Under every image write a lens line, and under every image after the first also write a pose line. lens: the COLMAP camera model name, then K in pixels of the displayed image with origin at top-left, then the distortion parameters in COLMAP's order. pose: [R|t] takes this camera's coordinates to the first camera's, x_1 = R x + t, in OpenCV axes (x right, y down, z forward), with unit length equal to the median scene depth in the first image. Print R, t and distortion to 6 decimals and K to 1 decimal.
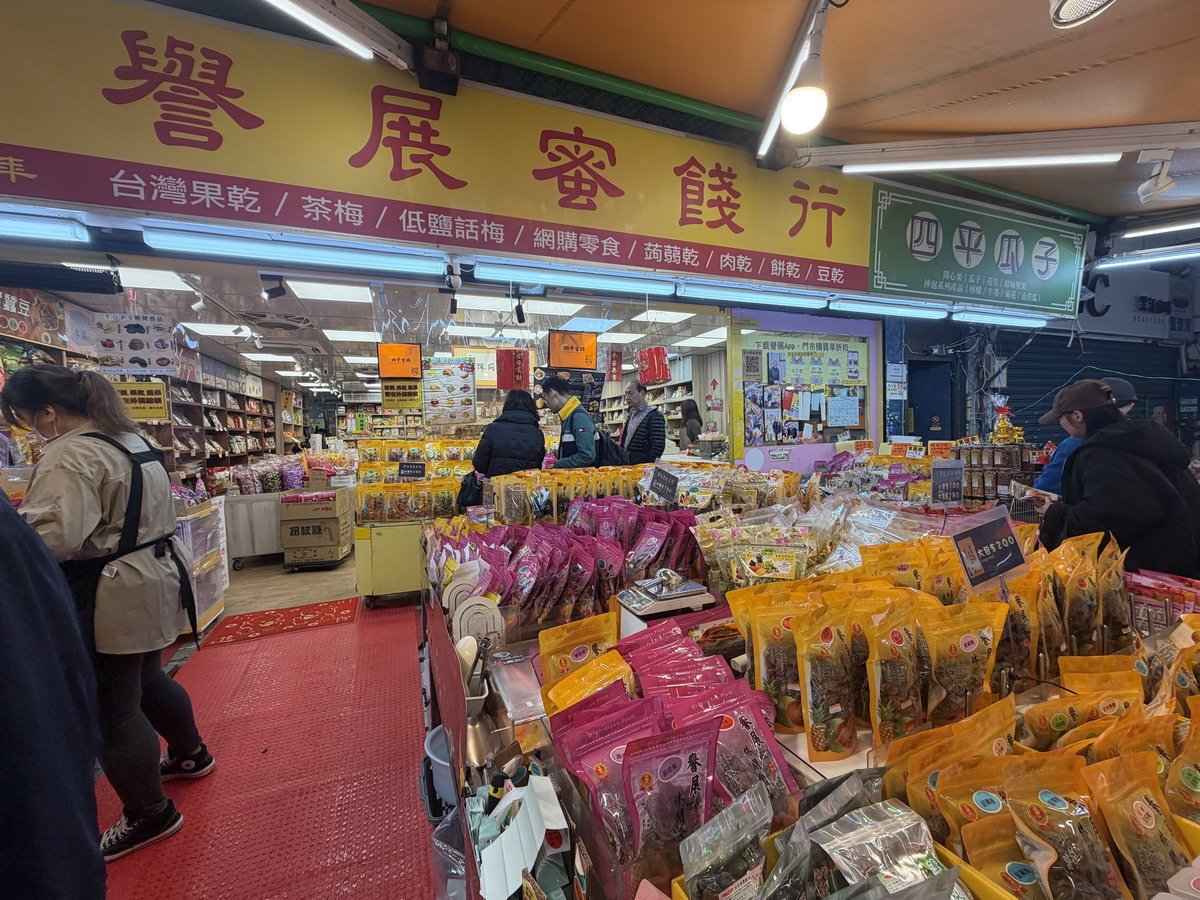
lens RADIAL K [[479.6, 0, 598.7], [0, 479.6, 447.9], [0, 0, 1]] dist [0.000466, -0.000572]
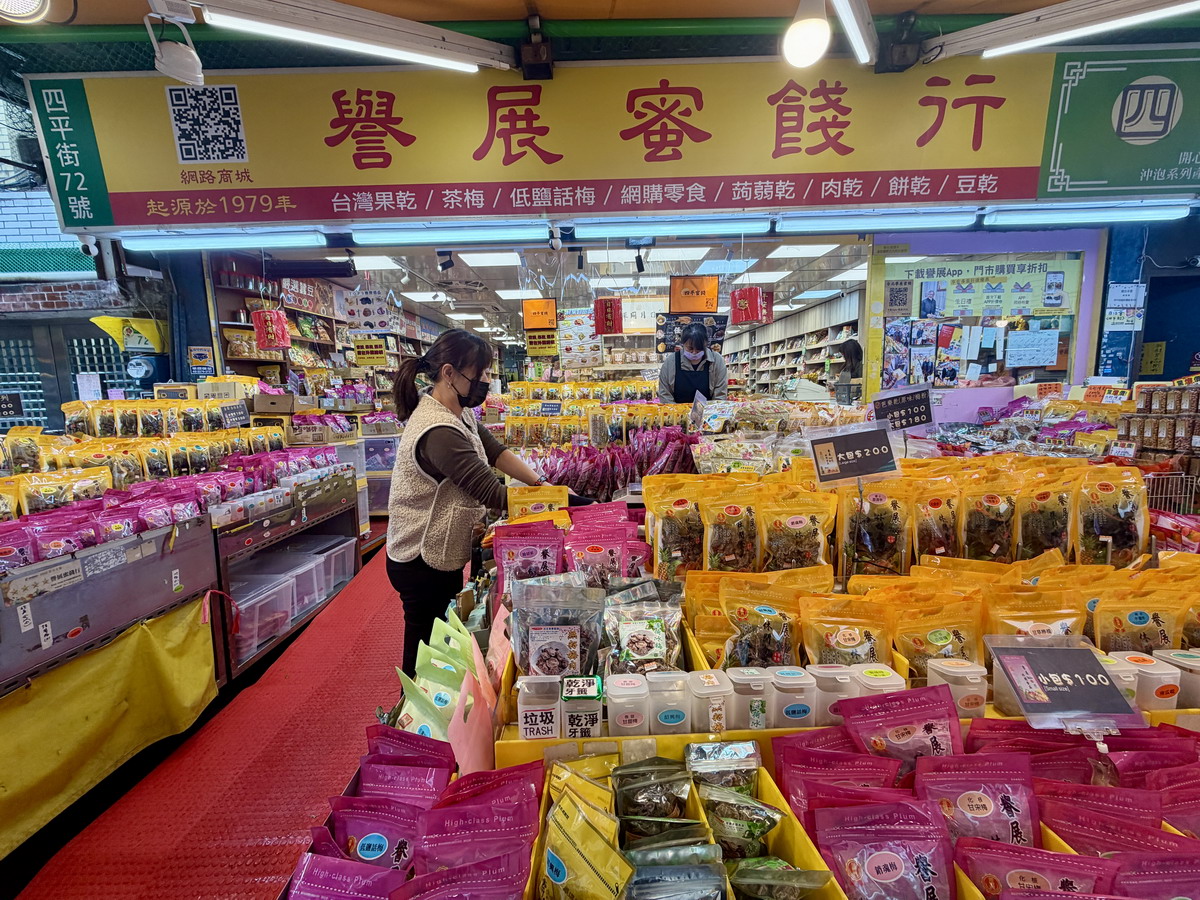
lens RADIAL K [[479.6, 0, 597.0], [0, 479.6, 448.5], [0, 0, 1]] dist [0.000466, -0.000572]
pose [[0.928455, 0.049988, -0.368065, 0.183604], [-0.010987, 0.994165, 0.107306, 0.021843], [0.371282, -0.095585, 0.923587, -0.081856]]
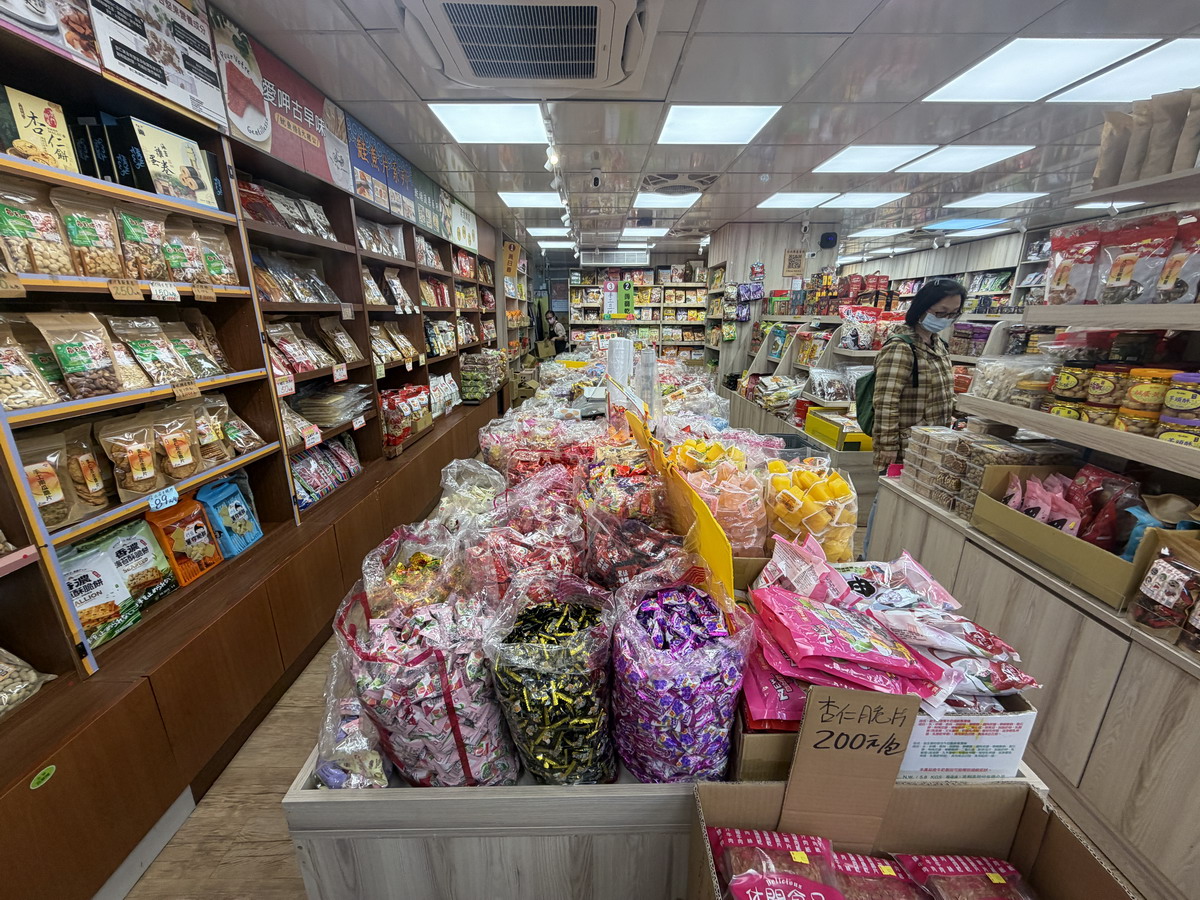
lens RADIAL K [[479.6, 0, 597.3], [0, 479.6, 449.7], [0, 0, 1]] dist [0.000466, -0.000572]
pose [[0.930111, 0.129133, -0.343829, -0.861640], [-0.039602, 0.965955, 0.255660, -0.068575], [0.365138, -0.224176, 0.903559, 1.217581]]
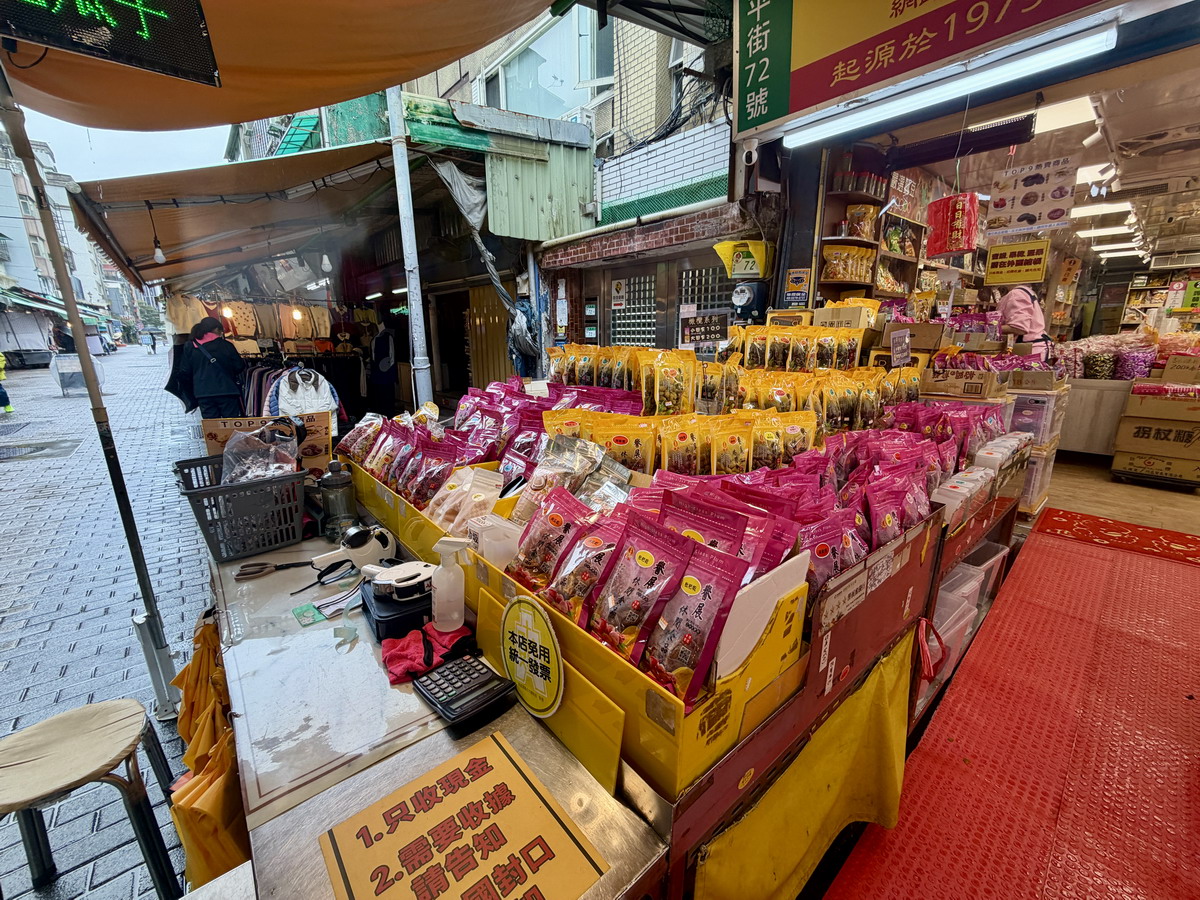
lens RADIAL K [[479.6, 0, 592.5], [0, 479.6, 446.6], [0, 0, 1]] dist [0.000466, -0.000572]
pose [[0.312338, 0.240927, -0.918912, -0.235686], [-0.030243, 0.969337, 0.243868, 0.042811], [0.949489, -0.048378, 0.310047, -0.098838]]
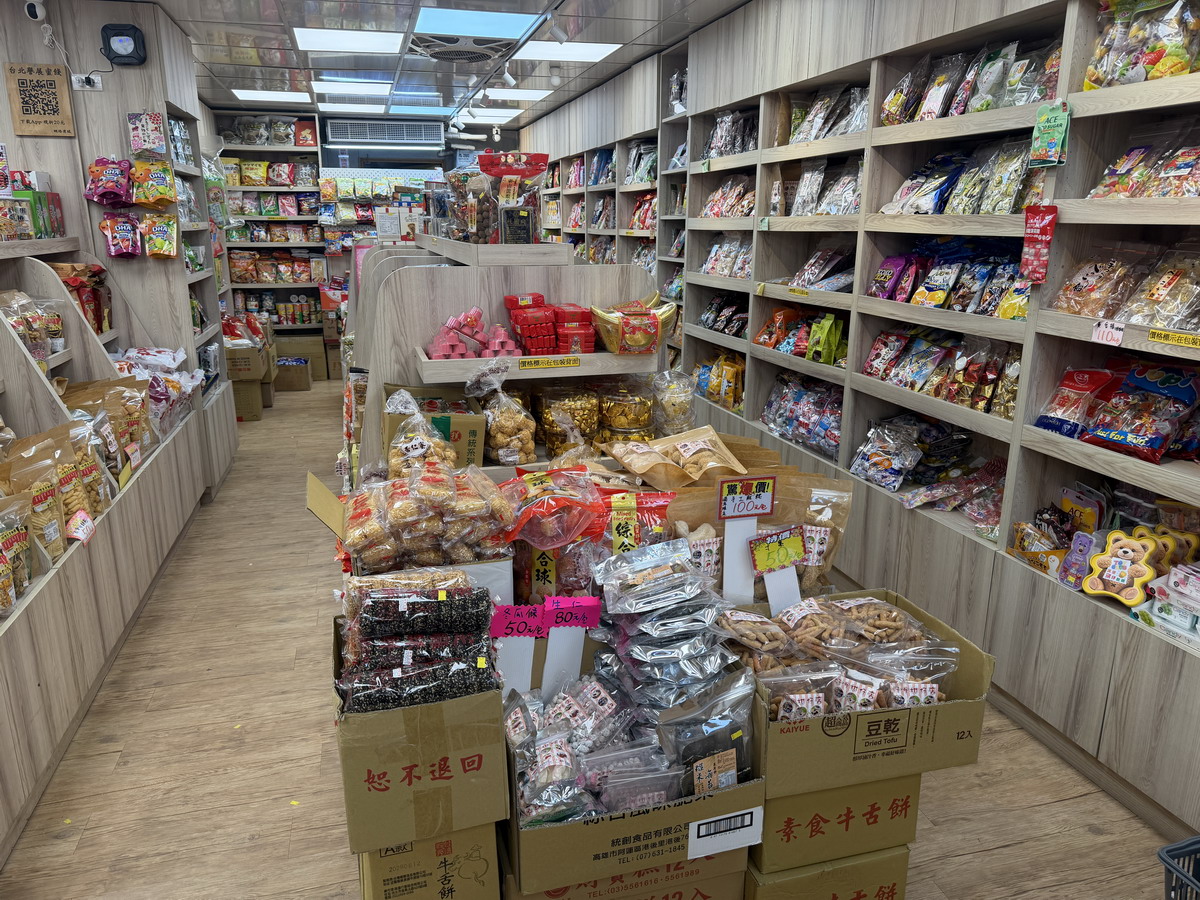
lens RADIAL K [[849.5, 0, 601.1], [0, 849.5, 448.8], [0, 0, 1]] dist [0.001274, -0.000035]
pose [[0.992618, 0.061563, -0.104497, -0.011588], [-0.036147, 0.972604, 0.229640, -0.128670], [0.115772, -0.224167, 0.967650, 1.988855]]
